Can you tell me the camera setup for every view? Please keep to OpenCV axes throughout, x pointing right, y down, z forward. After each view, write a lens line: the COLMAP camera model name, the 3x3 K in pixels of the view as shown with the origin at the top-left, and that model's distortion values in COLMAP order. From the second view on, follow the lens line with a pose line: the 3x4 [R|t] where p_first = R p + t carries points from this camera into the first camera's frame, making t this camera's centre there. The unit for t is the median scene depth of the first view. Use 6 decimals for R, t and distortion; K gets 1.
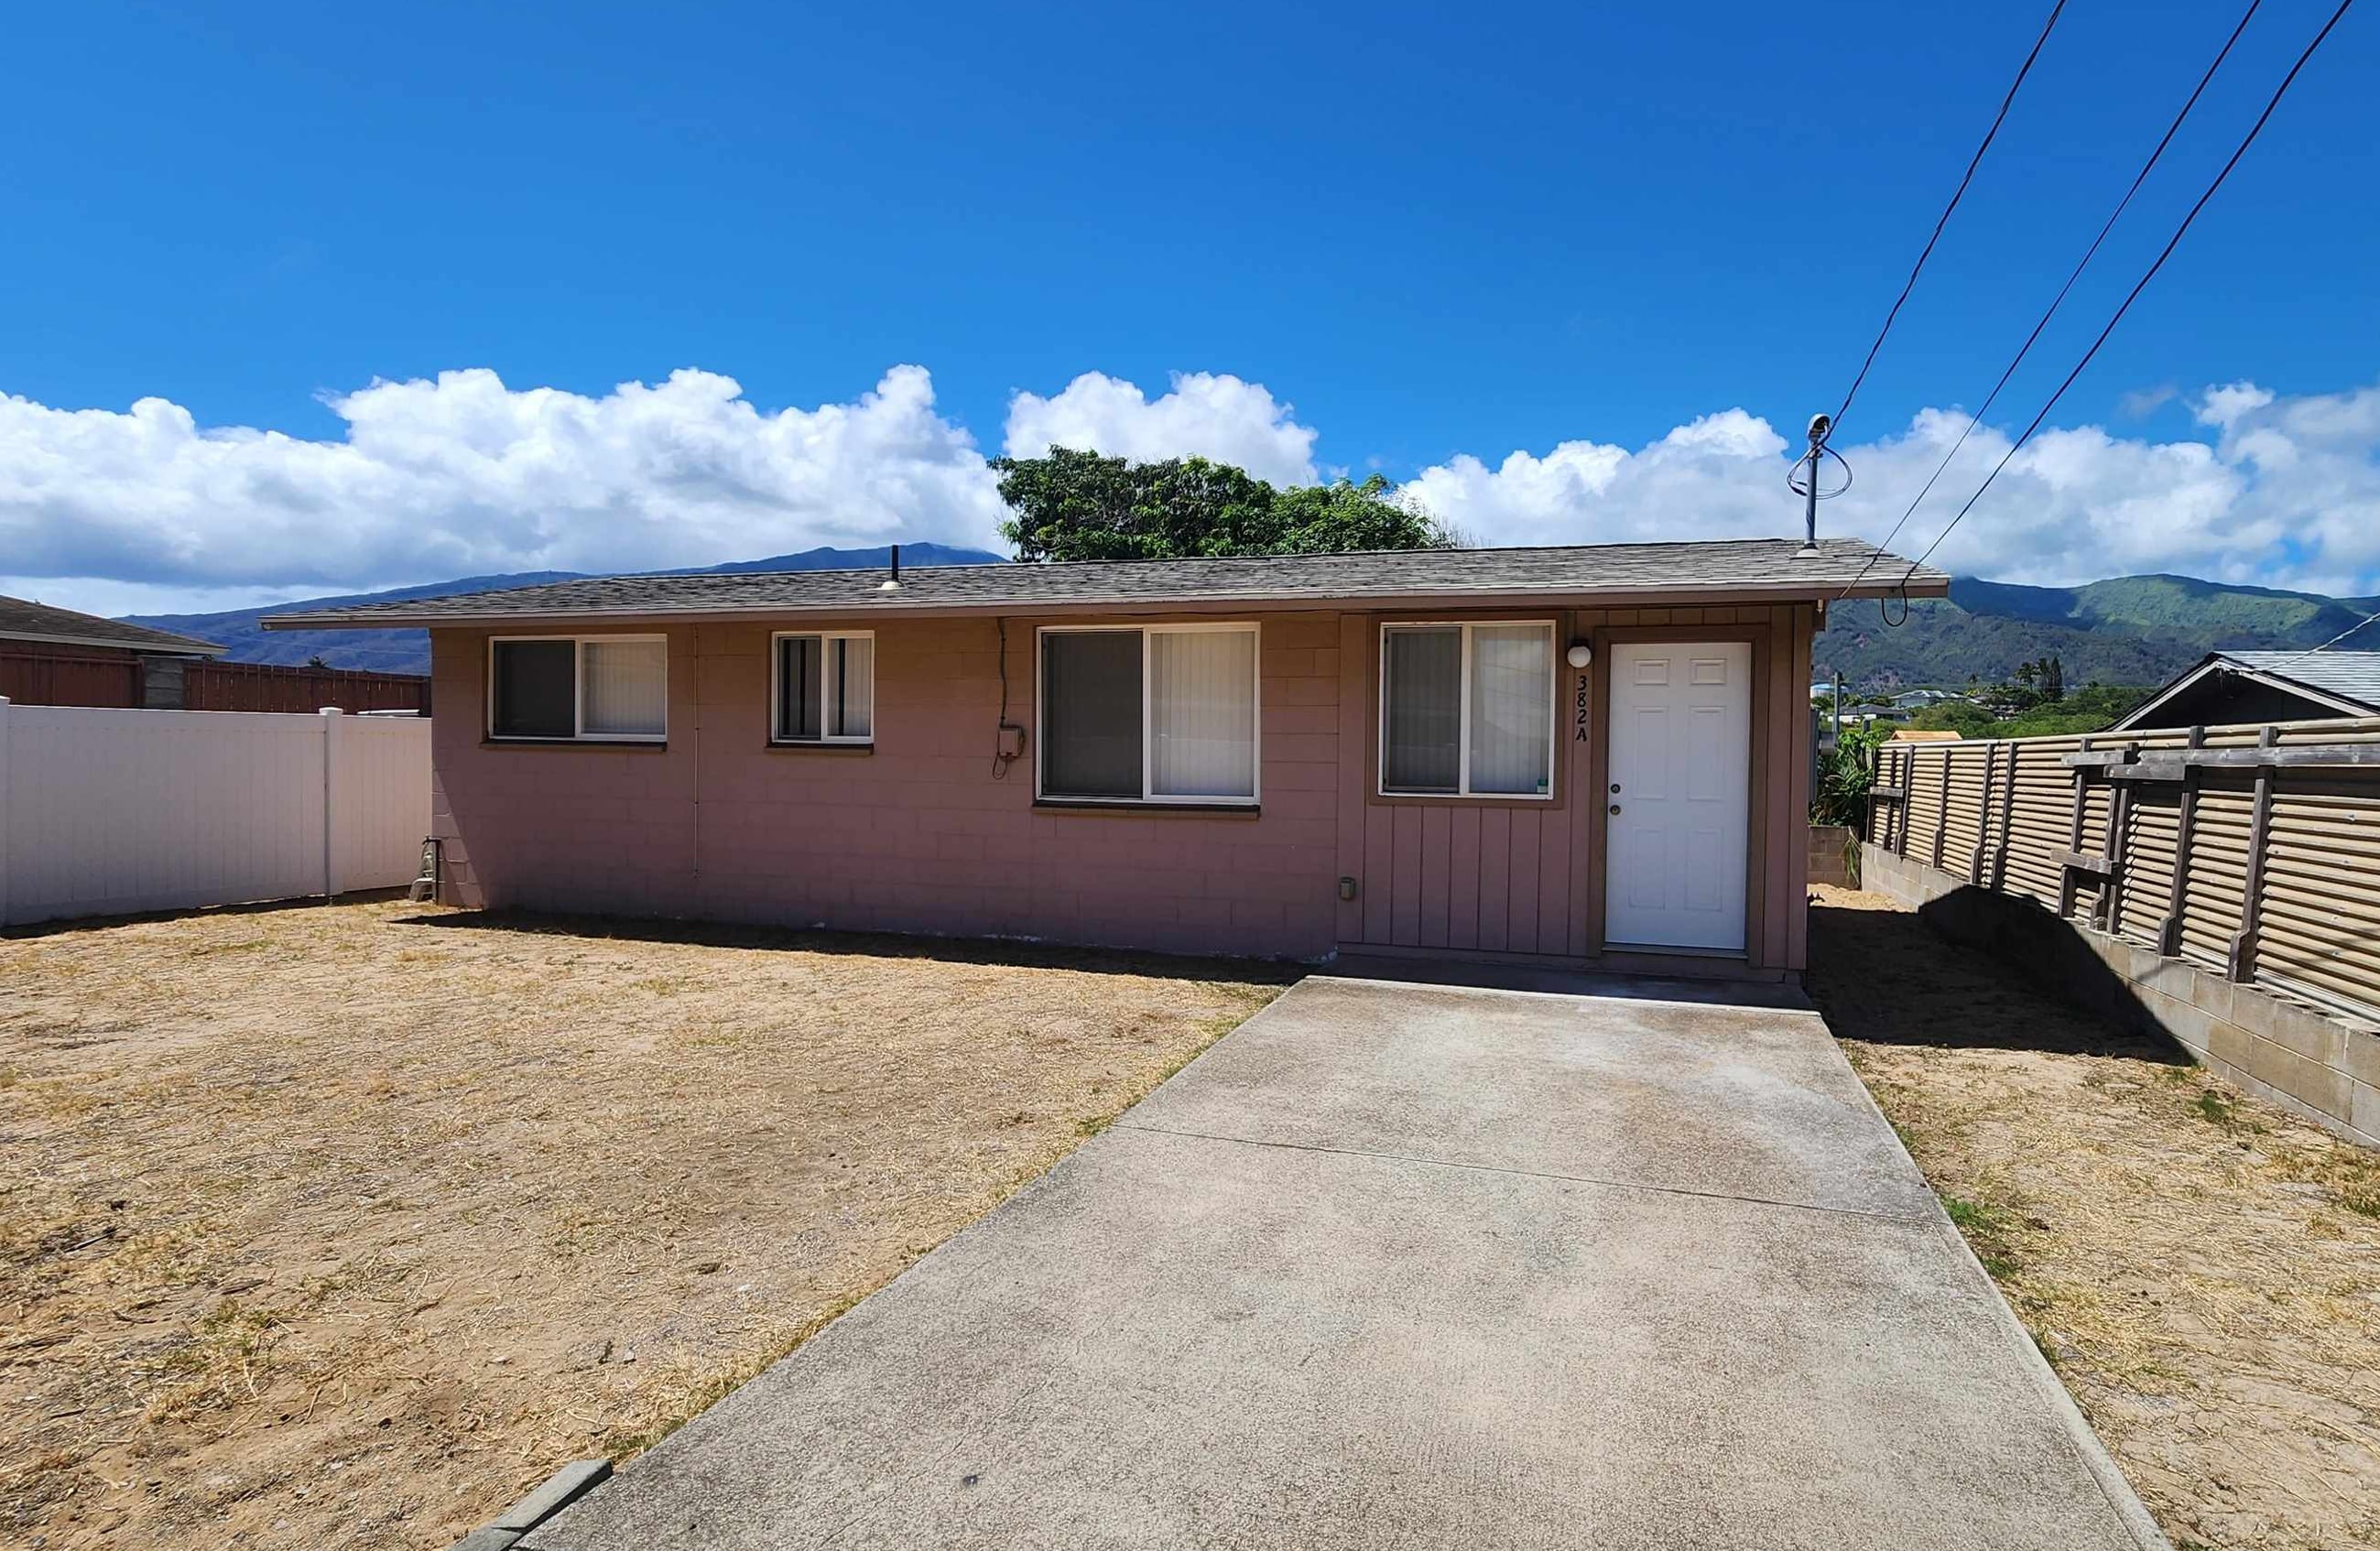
lens RADIAL K [[1274.5, 0, 1190.0], [0, 1274.5, 775.5], [0, 0, 1]] dist [-0.002305, 0.000509]
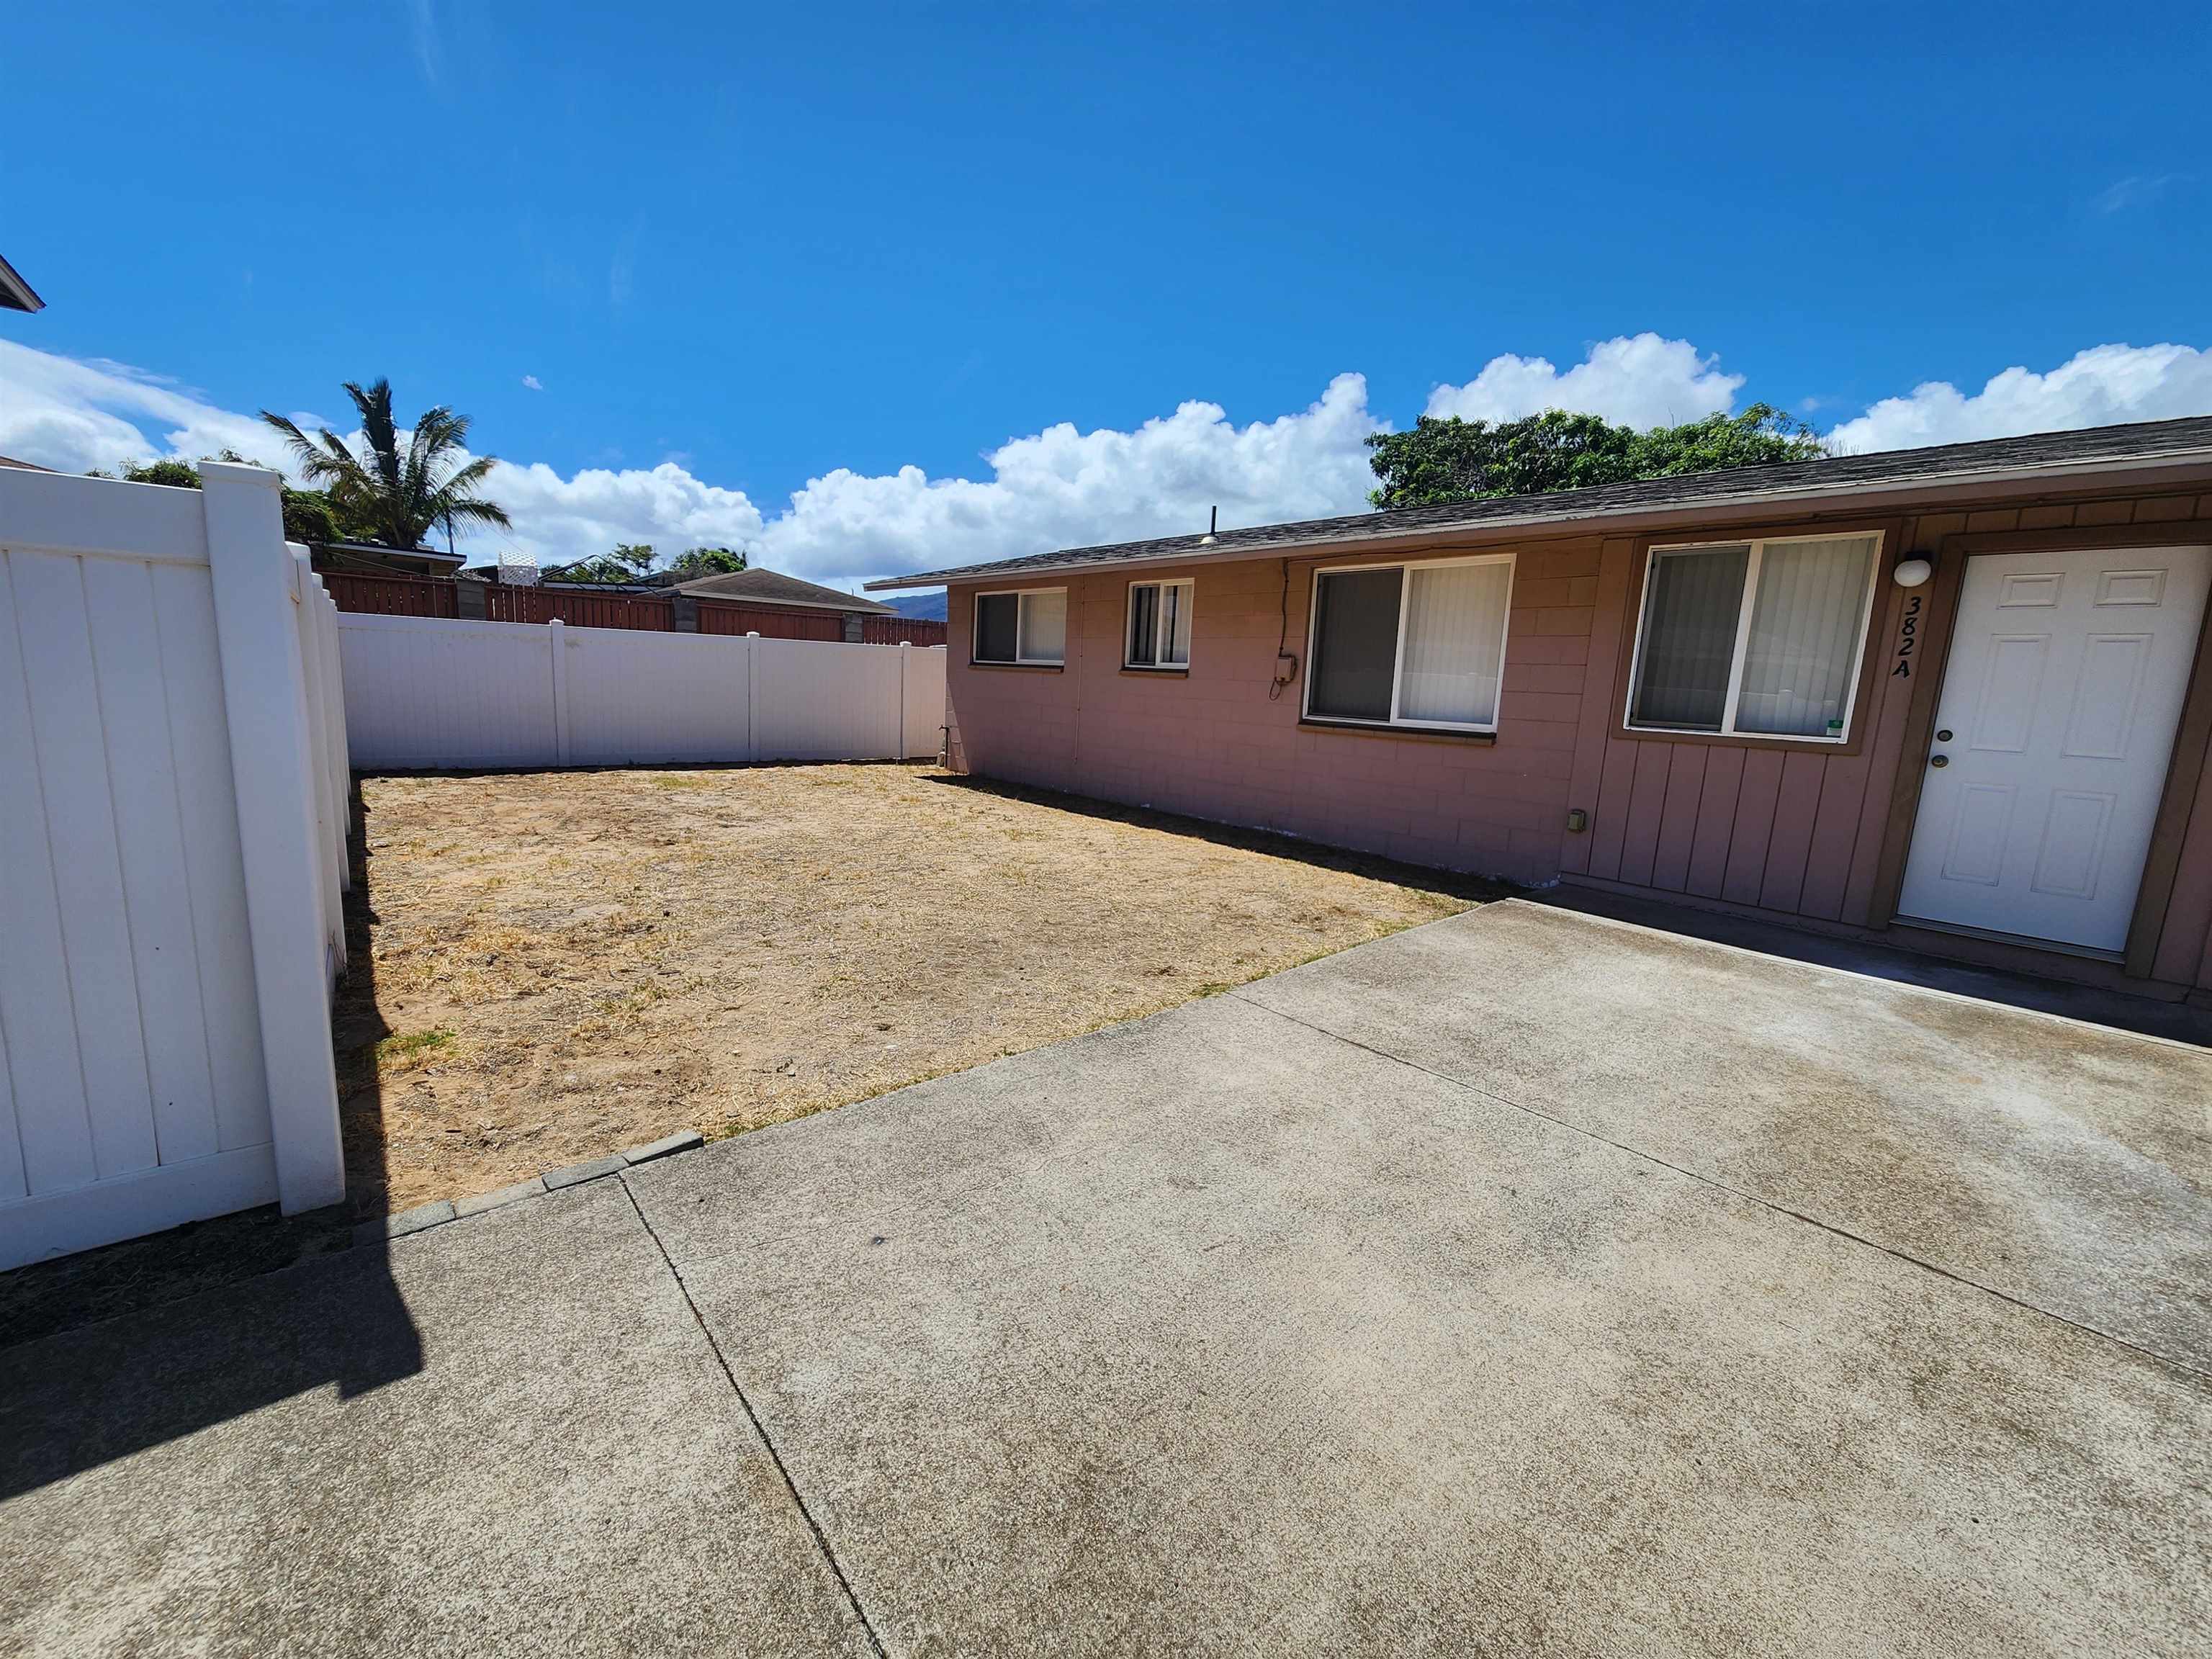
lens RADIAL K [[896.9, 0, 1106.0], [0, 896.9, 829.5], [0, 0, 1]] dist [0.004534, -0.005306]
pose [[0.833772, 0.114218, -0.540165, 0.196670], [-0.048384, 0.989719, 0.134593, 0.018217], [0.549984, -0.086084, 0.830727, 0.203808]]
